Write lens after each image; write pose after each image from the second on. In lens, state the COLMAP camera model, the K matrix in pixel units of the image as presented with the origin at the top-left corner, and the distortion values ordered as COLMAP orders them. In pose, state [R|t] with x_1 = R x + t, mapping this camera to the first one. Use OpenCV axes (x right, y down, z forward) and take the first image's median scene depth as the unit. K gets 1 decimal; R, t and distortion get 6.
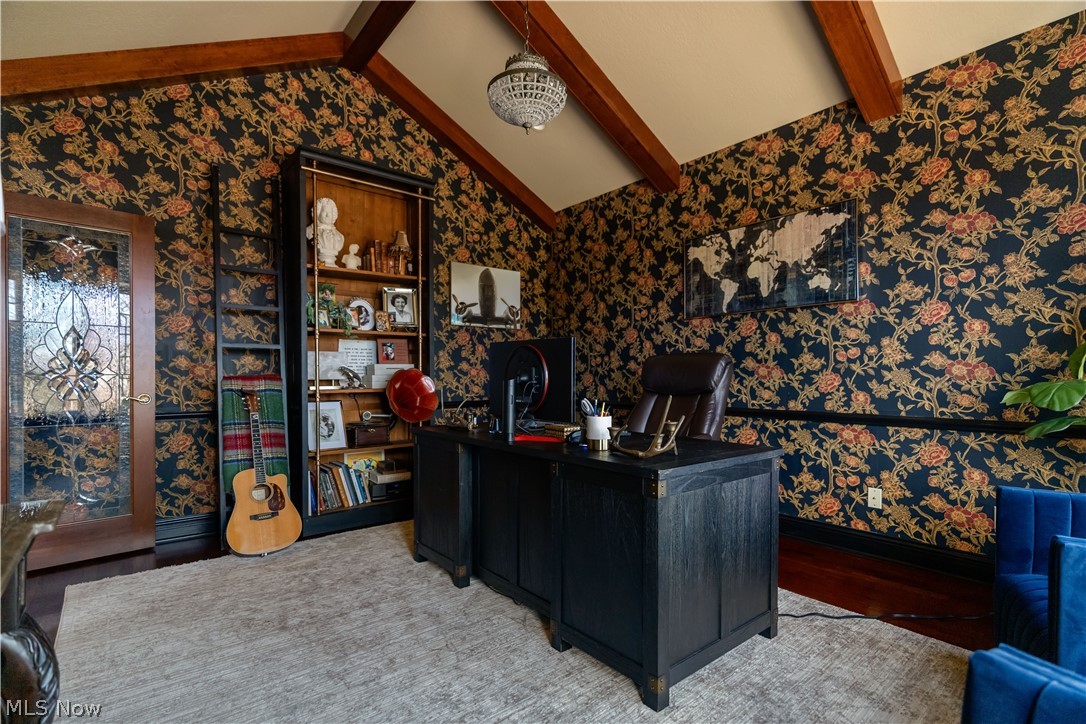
lens RADIAL K [[517.4, 0, 543.0], [0, 517.4, 382.3], [0, 0, 1]] dist [-0.001890, -0.000185]
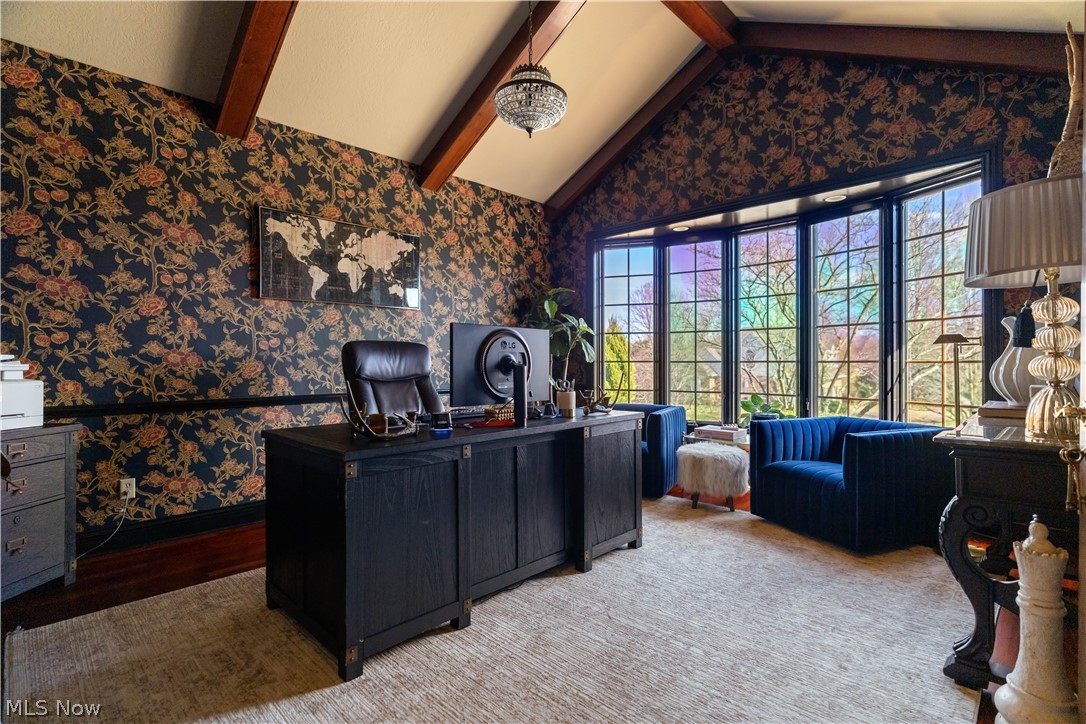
lens RADIAL K [[514.8, 0, 439.3], [0, 514.8, 360.5], [0, 0, 1]] dist [0.001845, 0.000111]
pose [[-0.014211, 0.003310, 0.999894, -0.535482], [0.015067, 0.999882, -0.003096, -0.009097], [-0.999786, 0.015021, -0.014259, 0.650191]]
